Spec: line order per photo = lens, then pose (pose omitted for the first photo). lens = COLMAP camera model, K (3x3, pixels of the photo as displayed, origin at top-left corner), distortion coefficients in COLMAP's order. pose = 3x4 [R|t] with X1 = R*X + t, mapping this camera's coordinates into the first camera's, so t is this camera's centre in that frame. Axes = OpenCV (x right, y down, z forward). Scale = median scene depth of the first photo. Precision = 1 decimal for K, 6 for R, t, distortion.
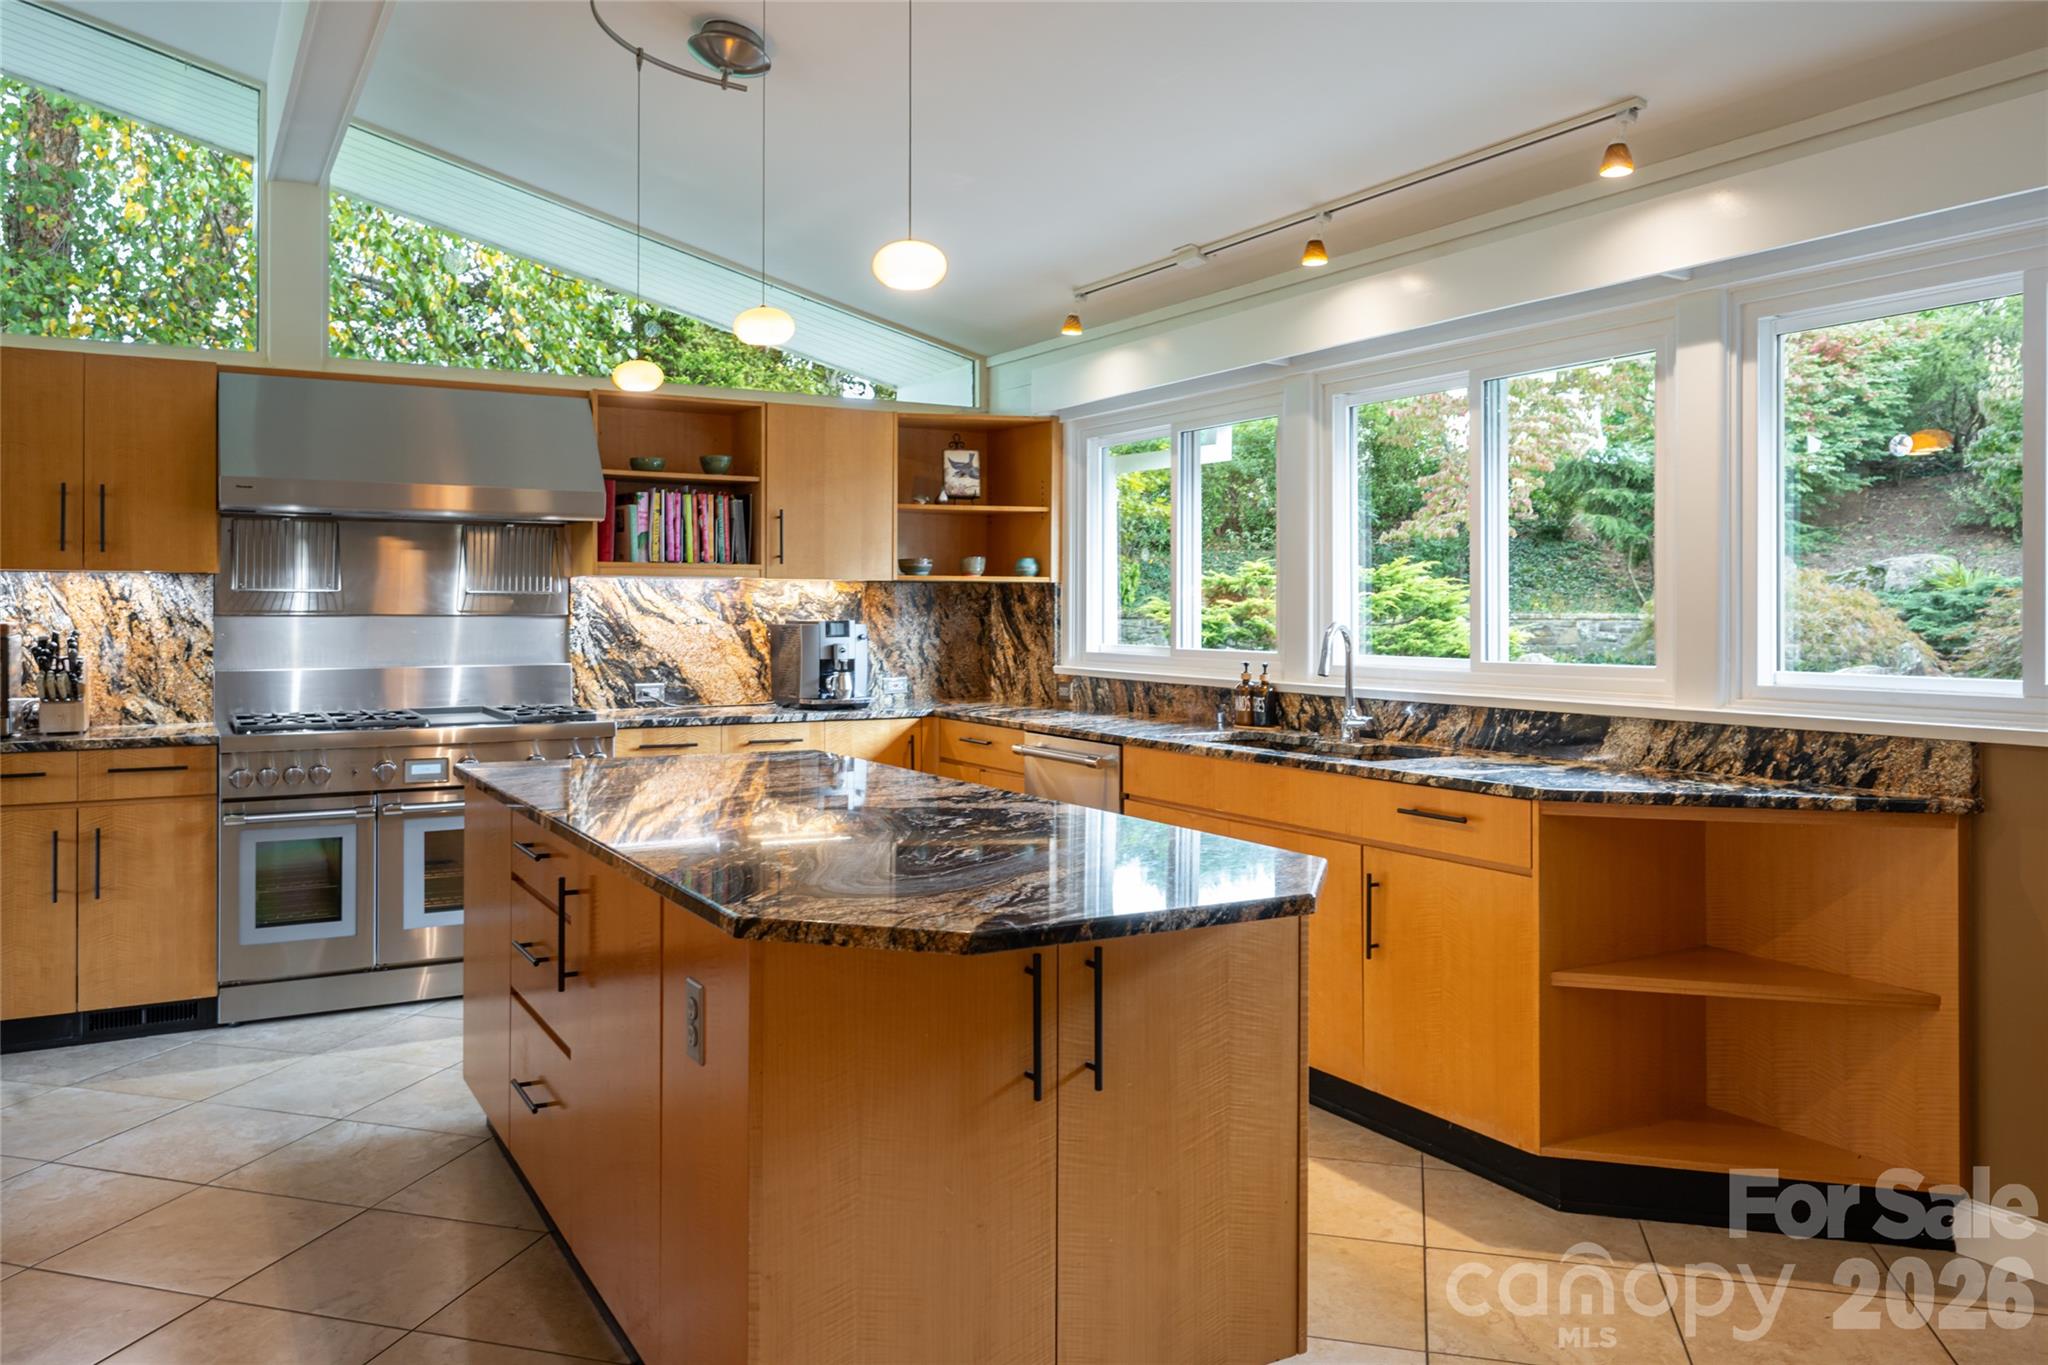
lens RADIAL K [[1465.8, 0, 975.5], [0, 1465.8, 607.3], [0, 0, 1]] dist [0.000290, -0.001937]
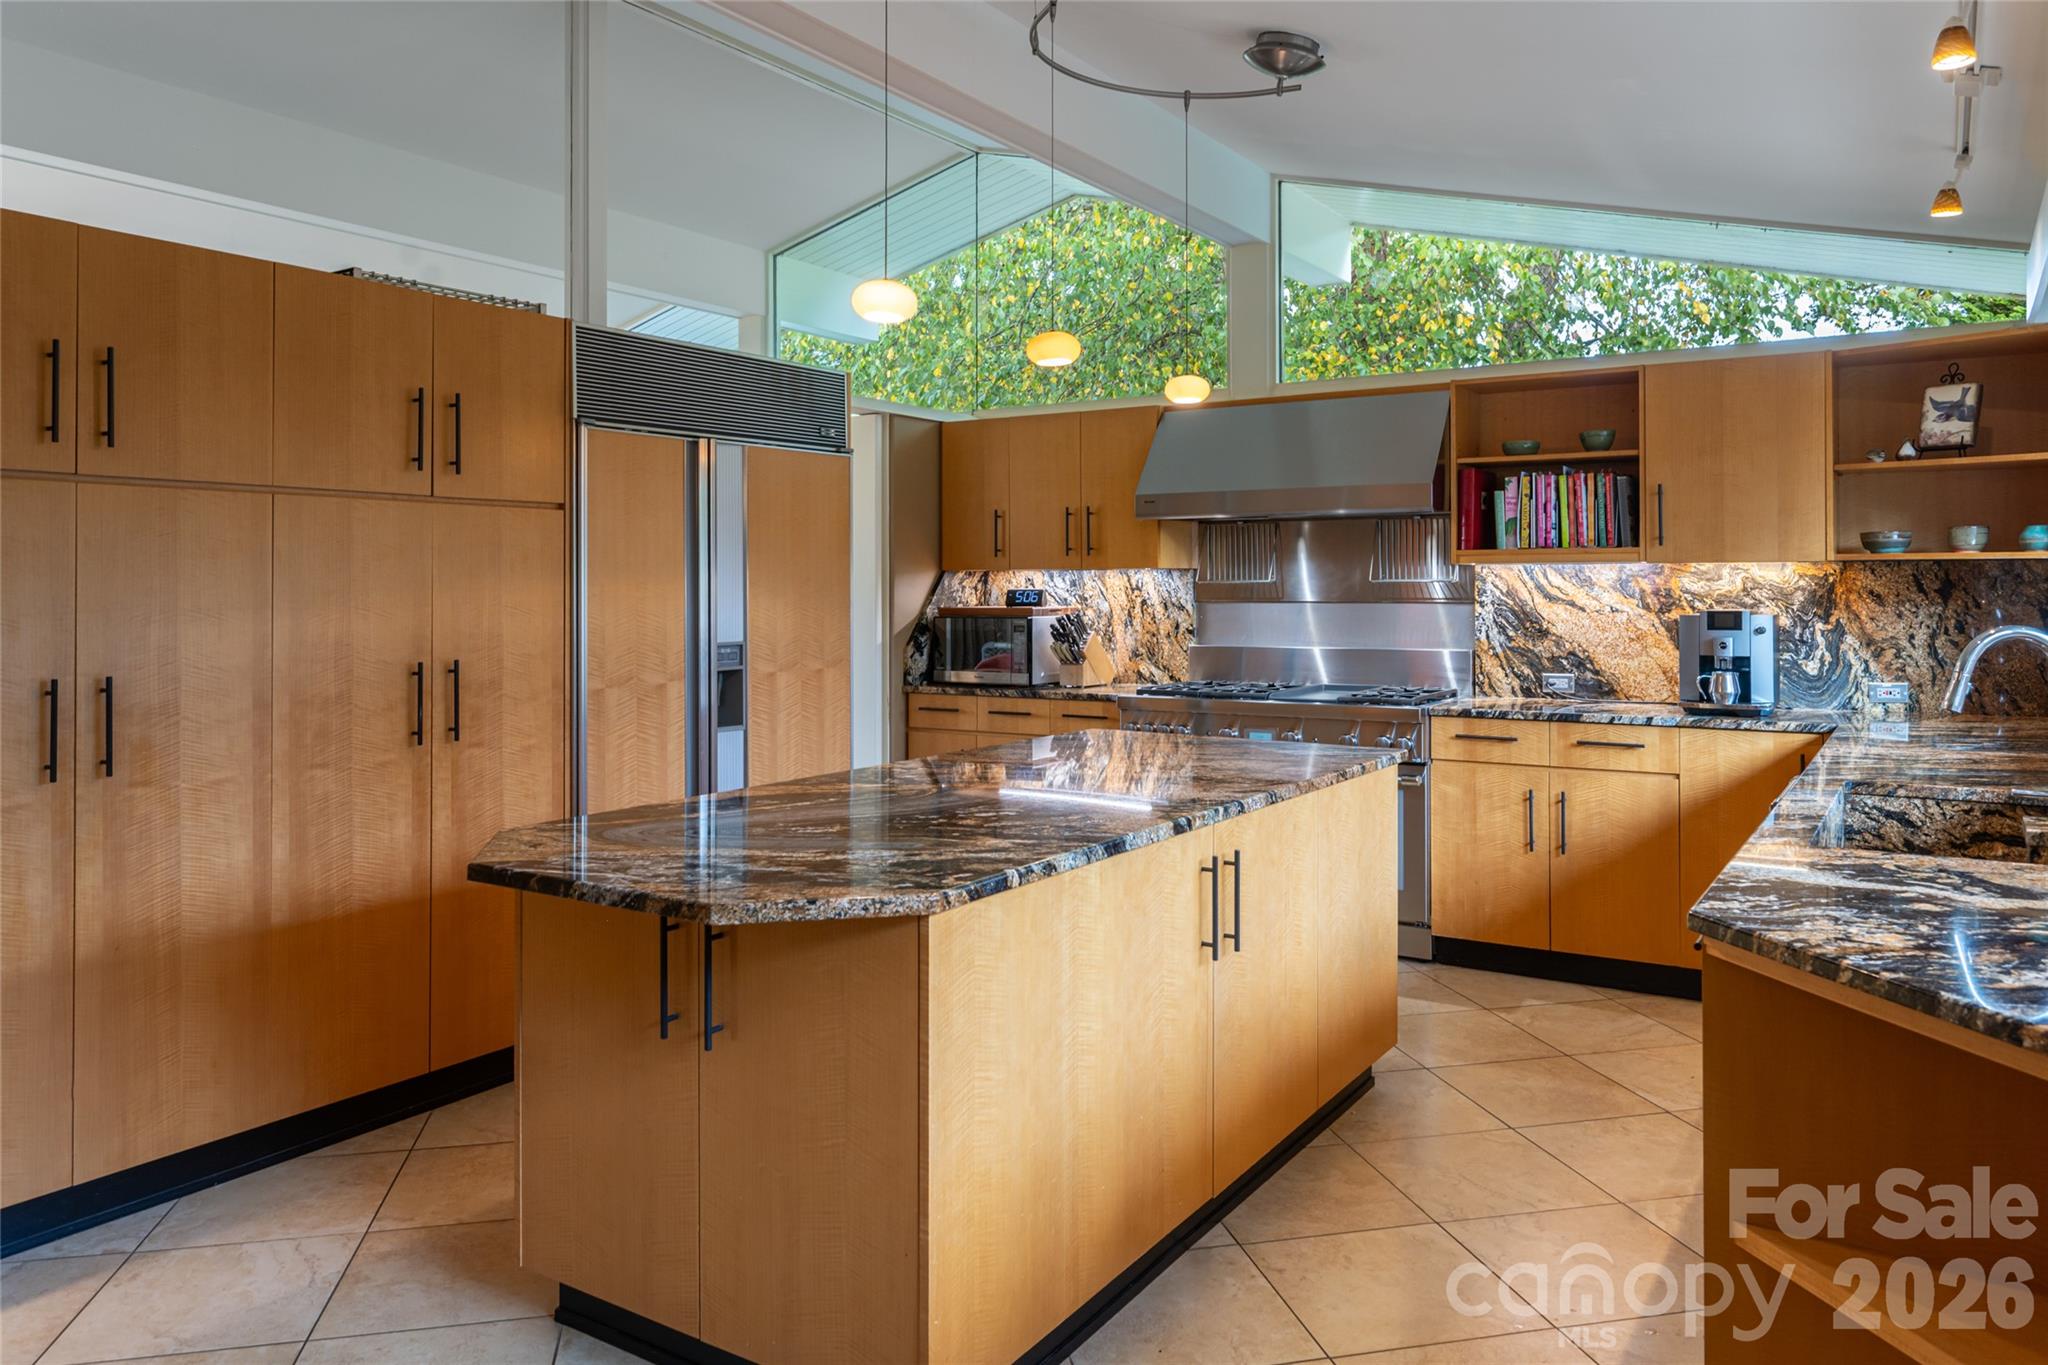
lens RADIAL K [[1387.6, 0, 1033.3], [0, 1387.6, 586.3], [0, 0, 1]] dist [-0.005530, -0.000022]
pose [[0.481473, -0.003561, -0.876453, 0.417972], [0.007082, 0.999975, -0.000172, -0.007718], [0.876432, -0.006124, 0.481486, 0.266964]]
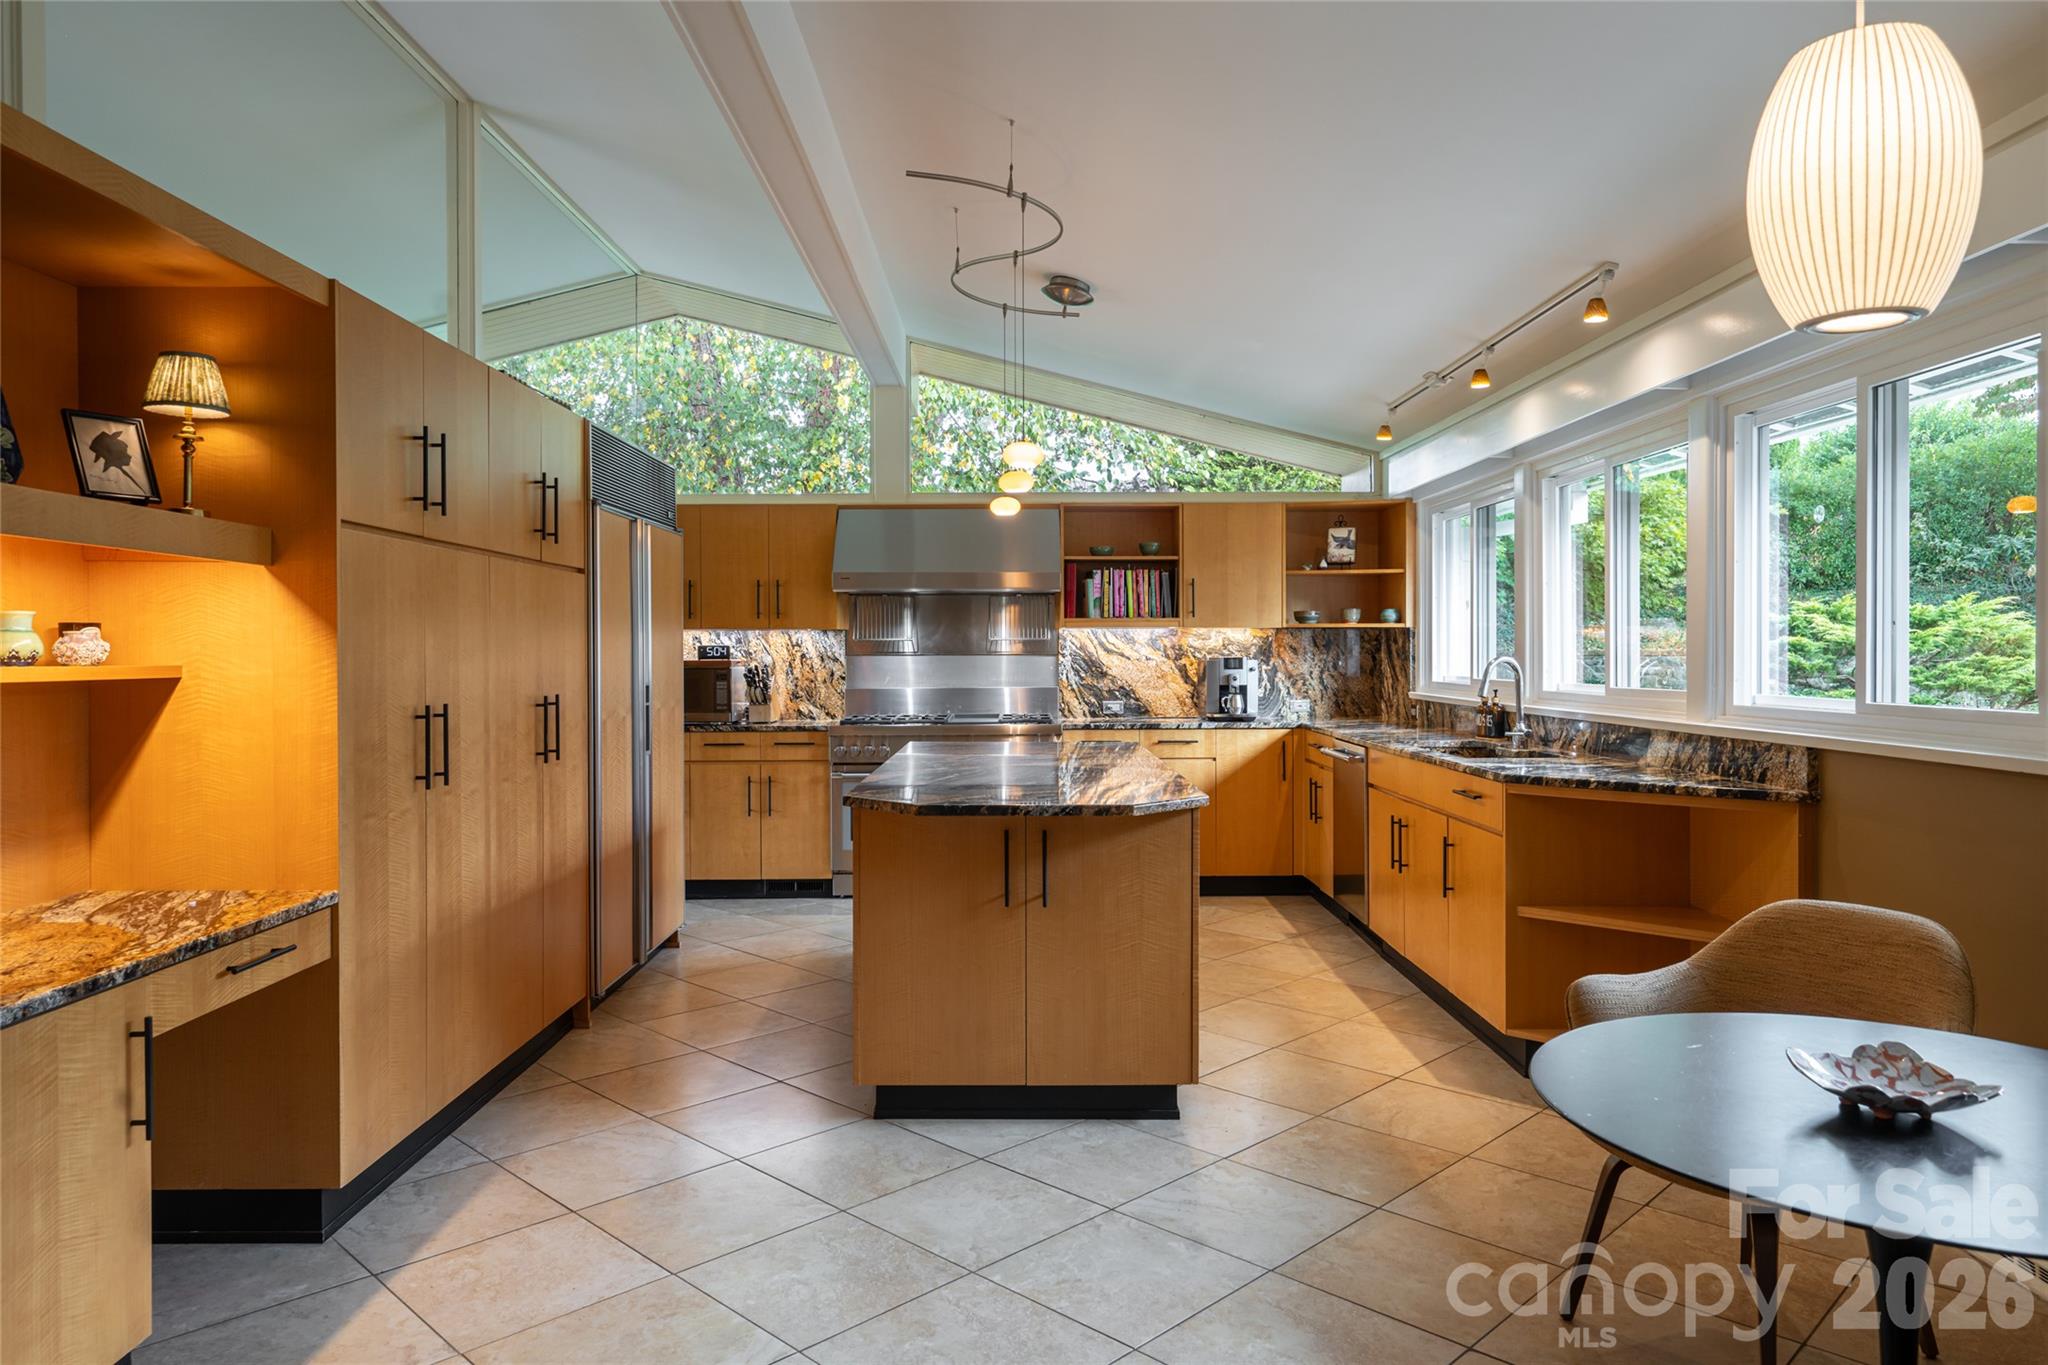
lens RADIAL K [[1288.3, 0, 1029.0], [0, 1288.3, 667.1], [0, 0, 1]] dist [-0.011499, 0.001635]
pose [[0.881791, 0.000722, -0.471640, 0.312192], [0.006230, 0.999894, 0.013179, 0.001068], [0.471599, -0.014559, 0.881693, -0.165923]]
